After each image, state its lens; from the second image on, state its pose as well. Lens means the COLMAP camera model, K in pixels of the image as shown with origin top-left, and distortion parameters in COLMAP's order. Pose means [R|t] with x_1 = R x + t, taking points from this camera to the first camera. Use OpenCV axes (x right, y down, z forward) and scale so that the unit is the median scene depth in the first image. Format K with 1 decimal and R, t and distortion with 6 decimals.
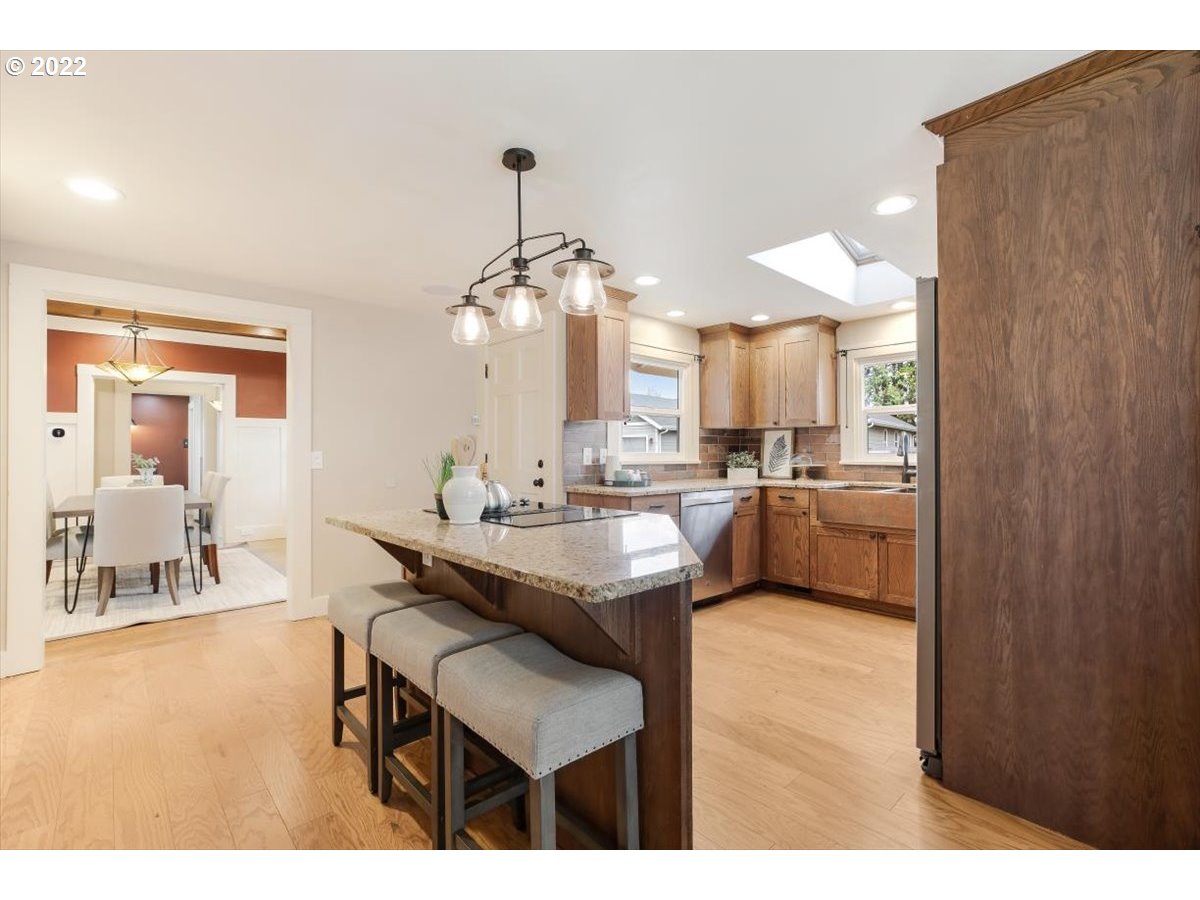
lens RADIAL K [[558.7, 0, 600.0], [0, 558.7, 450.0], [0, 0, 1]] dist [0.004731, 0.000601]
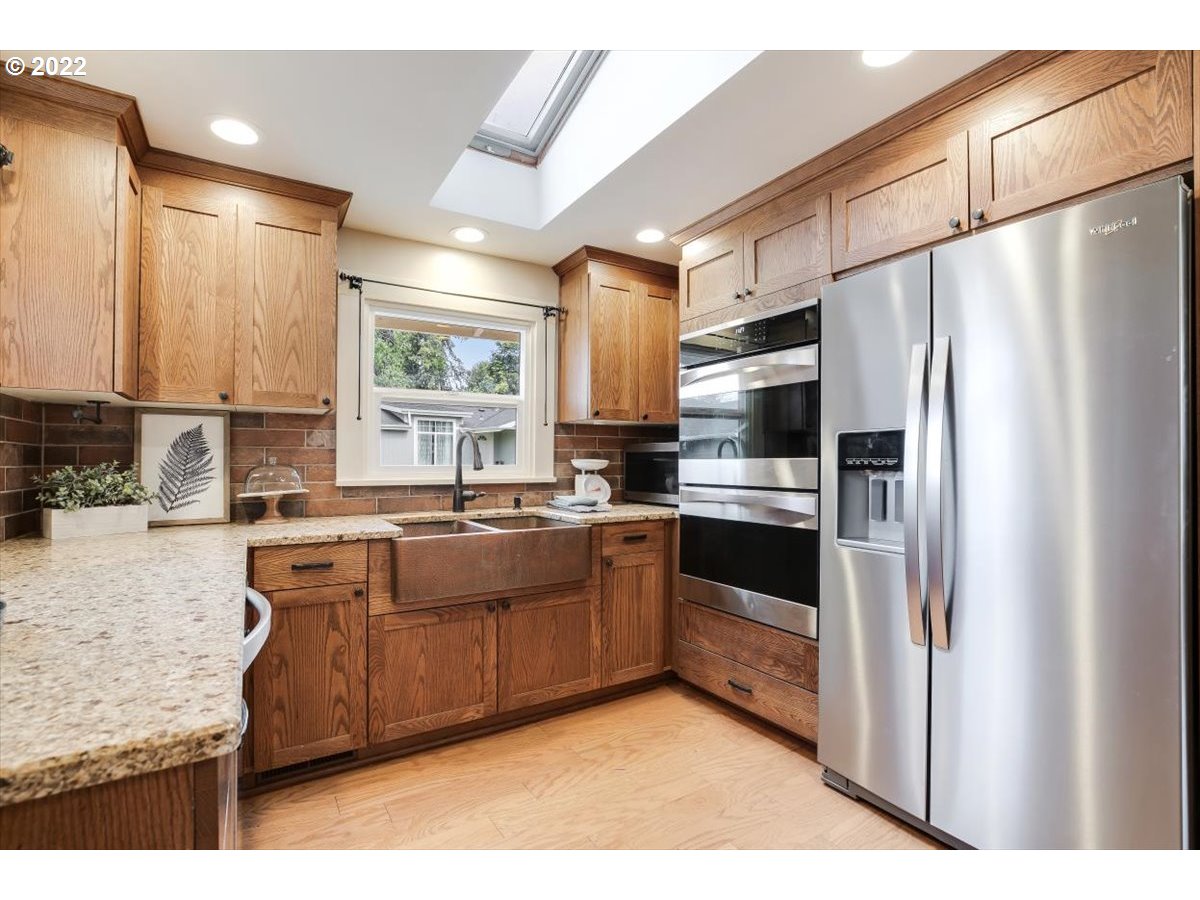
lens RADIAL K [[572.4, 0, 599.5], [0, 572.4, 459.7], [0, 0, 1]] dist [-0.009556, 0.000942]
pose [[0.173685, 0.004305, 0.984792, -0.074590], [-0.002965, 0.999988, -0.003849, 0.001118], [-0.984797, -0.002251, 0.173696, 0.702561]]
